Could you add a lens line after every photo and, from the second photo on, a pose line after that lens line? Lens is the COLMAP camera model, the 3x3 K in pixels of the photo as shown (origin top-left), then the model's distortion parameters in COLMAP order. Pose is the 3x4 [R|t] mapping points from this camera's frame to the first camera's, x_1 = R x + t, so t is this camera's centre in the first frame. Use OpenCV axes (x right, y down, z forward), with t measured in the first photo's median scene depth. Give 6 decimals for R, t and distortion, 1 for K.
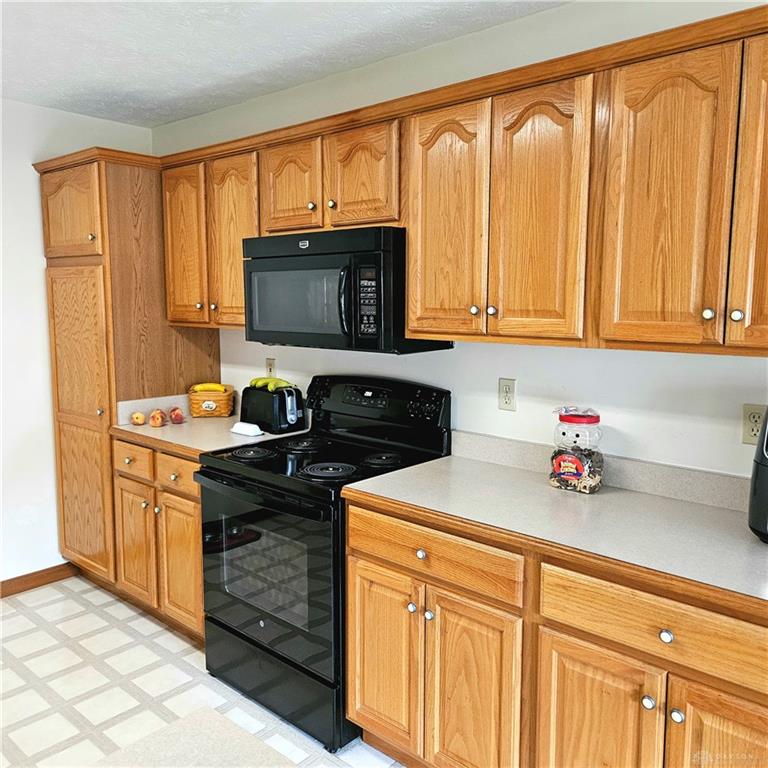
lens RADIAL K [[692.8, 0, 384.0], [0, 692.8, 384.0], [0, 0, 1]] dist [0.058790, -0.009433]
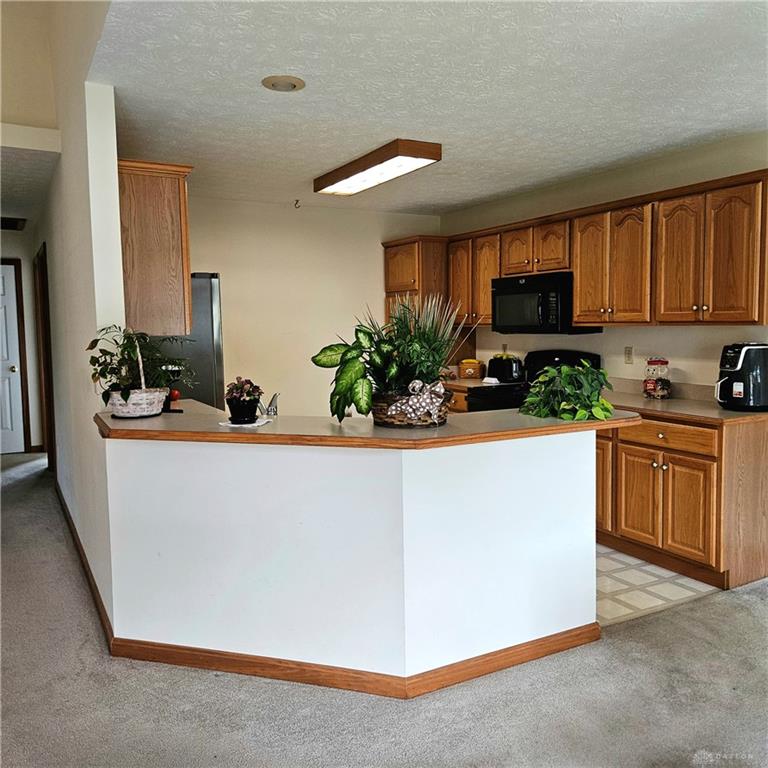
lens RADIAL K [[692.8, 0, 384.0], [0, 692.8, 384.0], [0, 0, 1]] dist [0.058790, -0.009433]
pose [[0.943056, 0.012603, -0.332396, 0.173760], [-0.023864, 0.999270, -0.029818, 0.159443], [0.331778, 0.036052, 0.942668, -0.981472]]
